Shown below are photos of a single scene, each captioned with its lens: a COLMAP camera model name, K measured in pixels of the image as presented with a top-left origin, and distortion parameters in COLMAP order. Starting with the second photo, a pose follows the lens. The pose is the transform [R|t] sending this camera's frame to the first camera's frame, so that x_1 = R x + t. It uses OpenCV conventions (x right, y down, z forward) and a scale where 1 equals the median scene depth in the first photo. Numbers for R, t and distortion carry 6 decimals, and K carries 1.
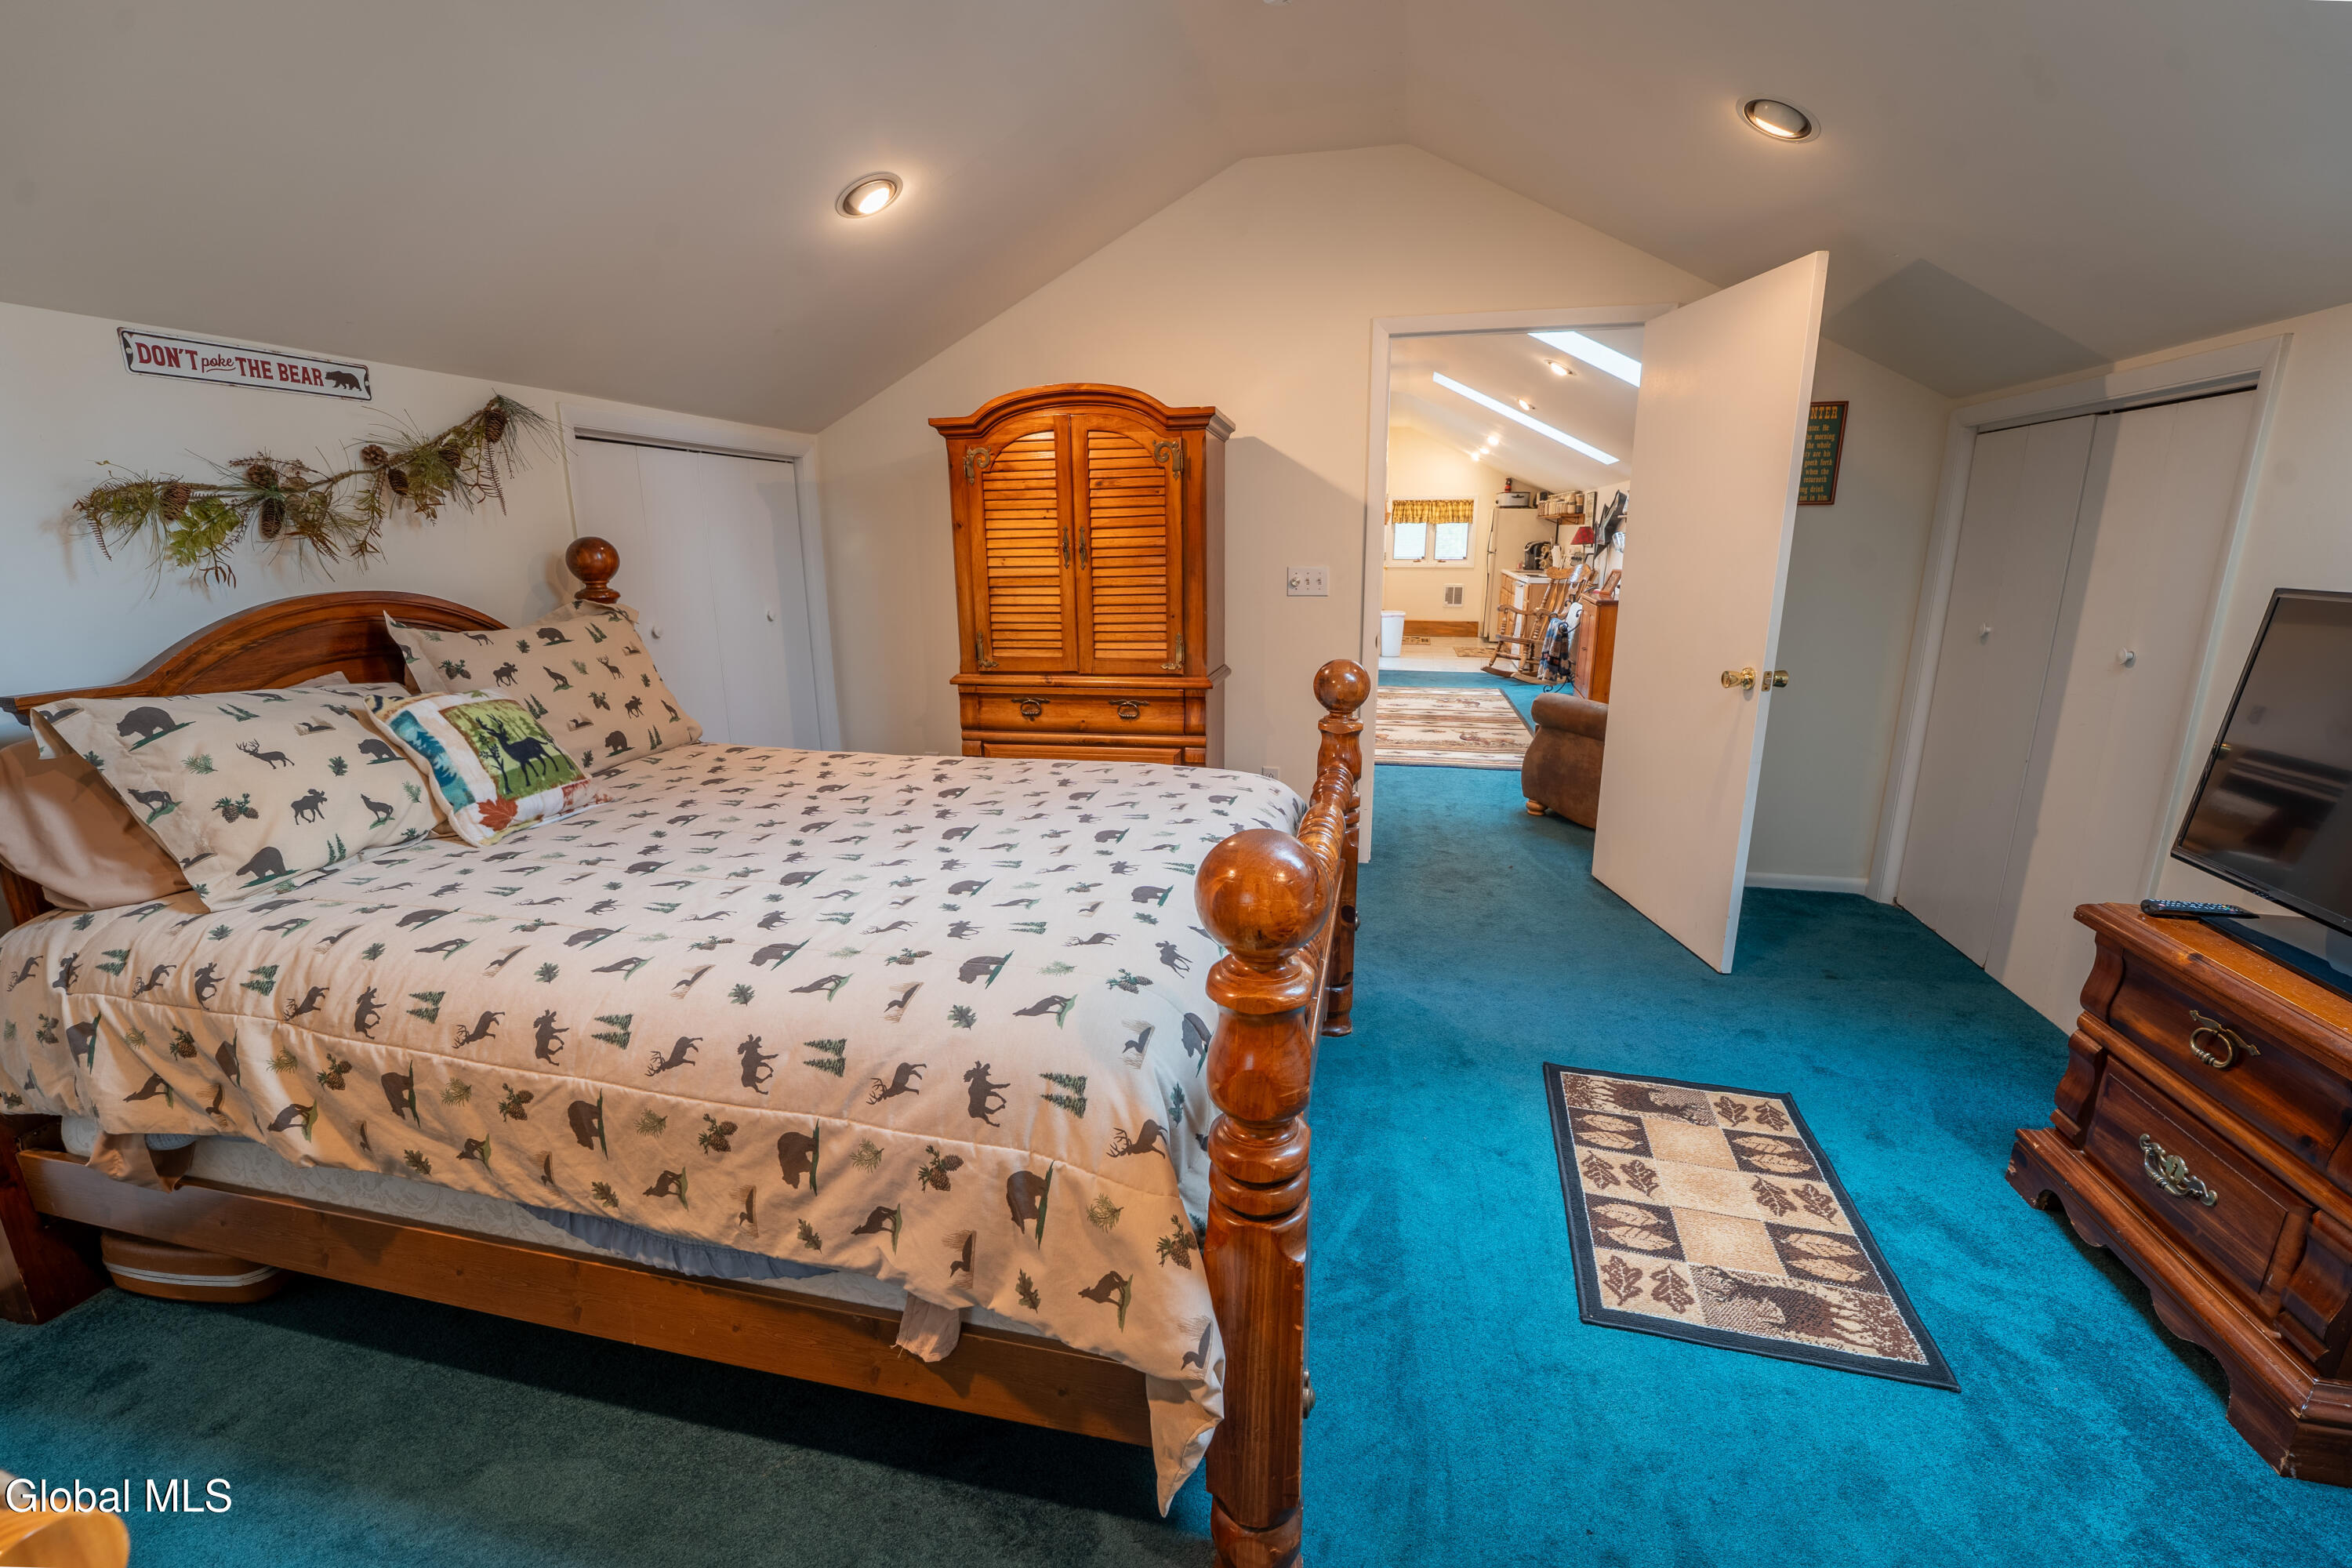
lens RADIAL K [[989.9, 0, 1167.2], [0, 989.9, 790.0], [0, 0, 1]] dist [-0.024726, 0.000359]
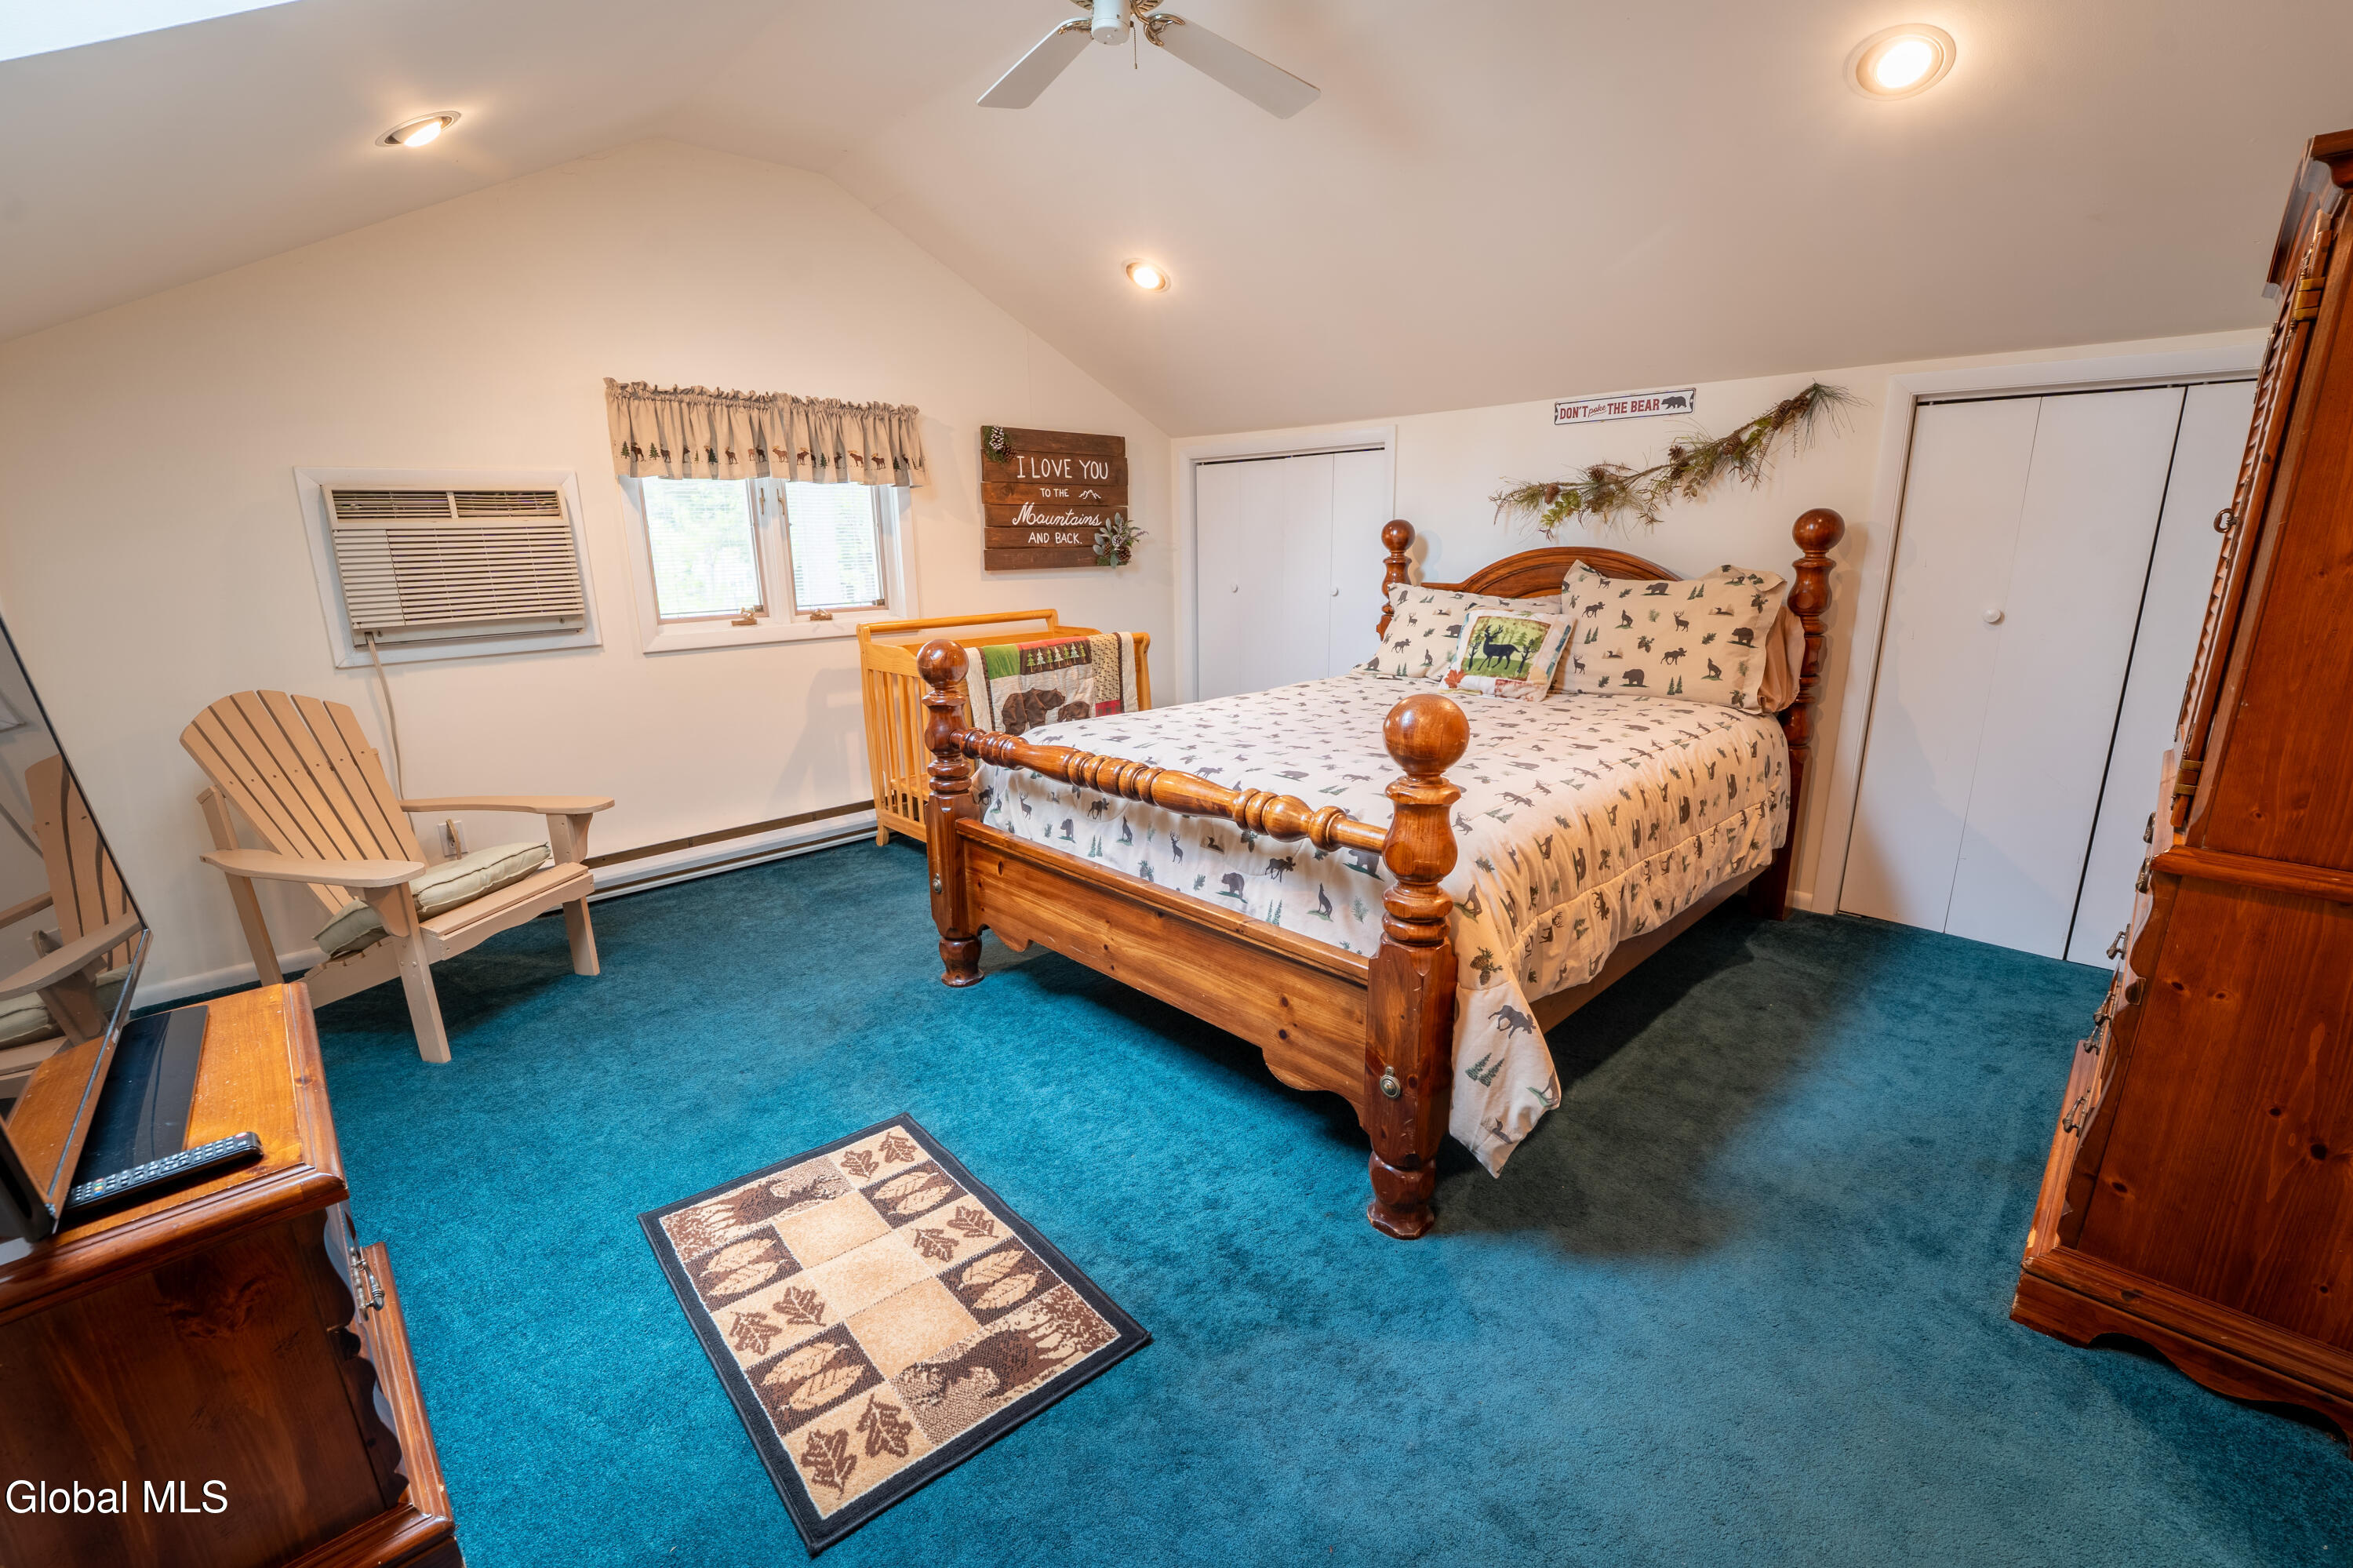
lens RADIAL K [[975.3, 0, 1176.1], [0, 975.3, 791.7], [0, 0, 1]] dist [-0.025637, -0.000344]
pose [[-0.544372, 0.226393, -0.807716, 0.847771], [-0.187117, 0.905858, 0.380011, -0.301114], [0.817708, 0.358005, -0.450761, 1.236921]]
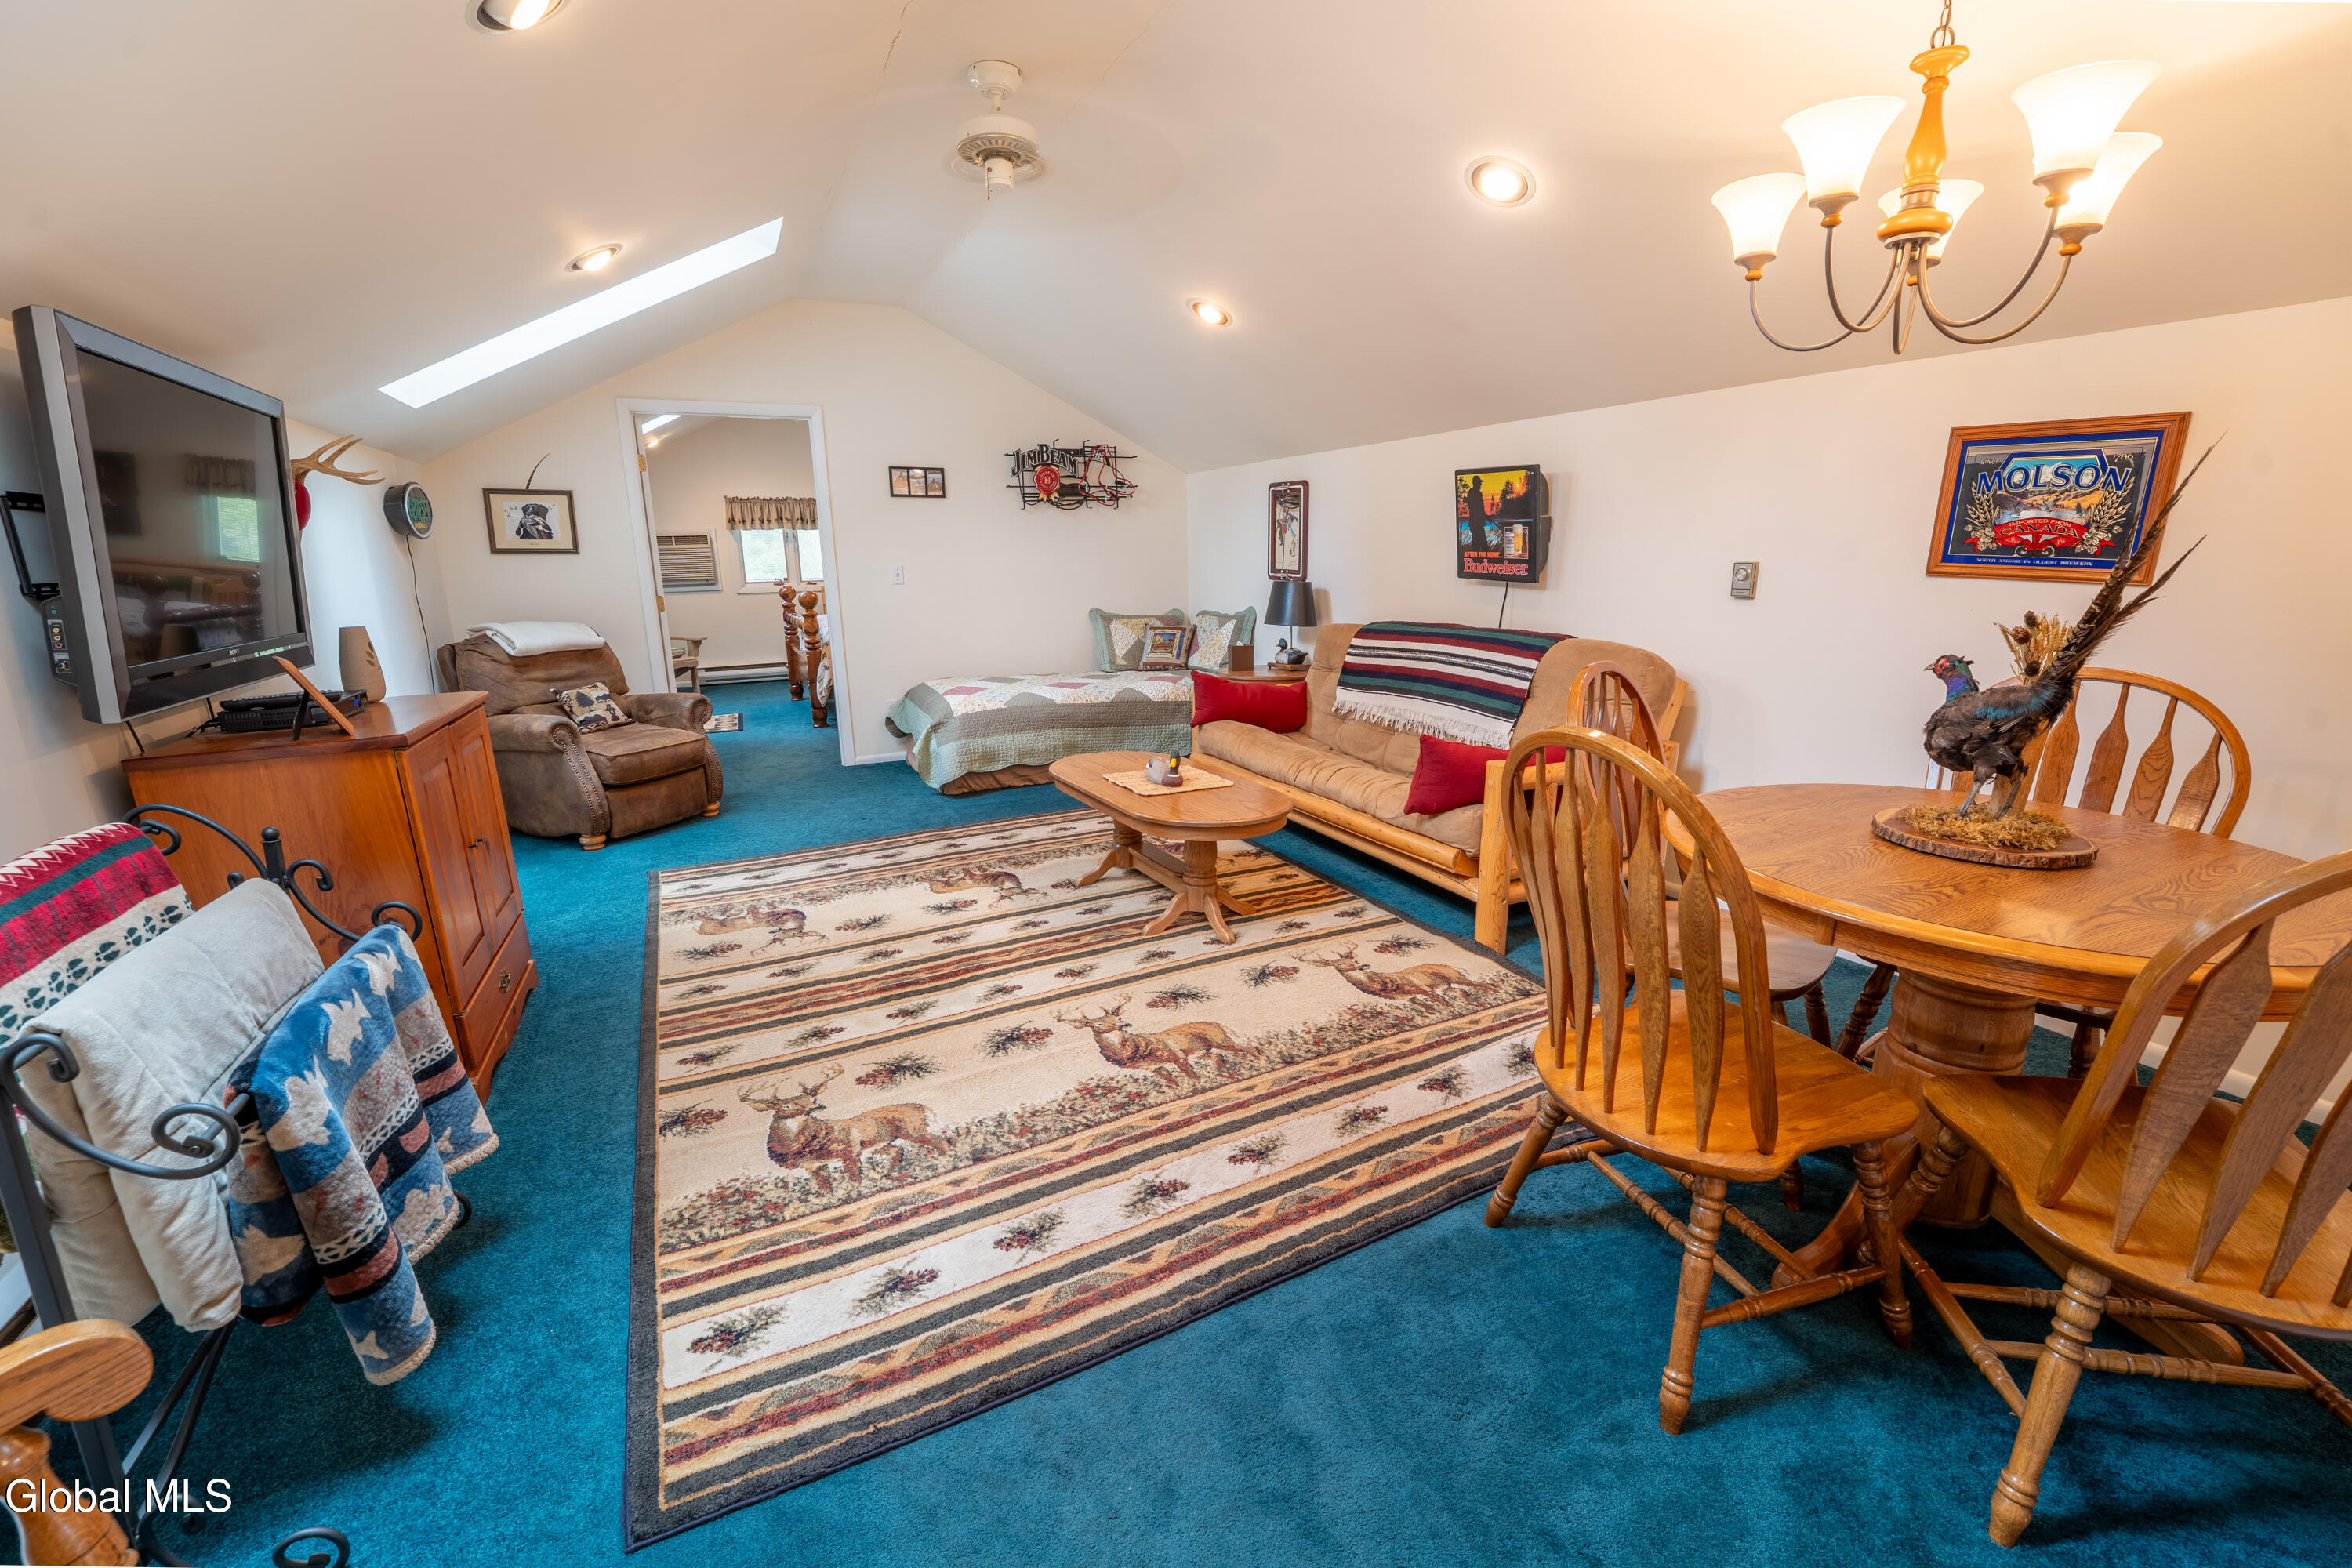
lens RADIAL K [[974.8, 0, 1175.6], [0, 974.8, 791.7], [0, 0, 1]] dist [-0.025637, -0.000344]
pose [[-0.772113, 0.174812, -0.610968, 1.254889], [-0.135138, 0.894263, 0.426651, -1.019641], [0.620950, 0.411988, -0.666849, 4.030226]]
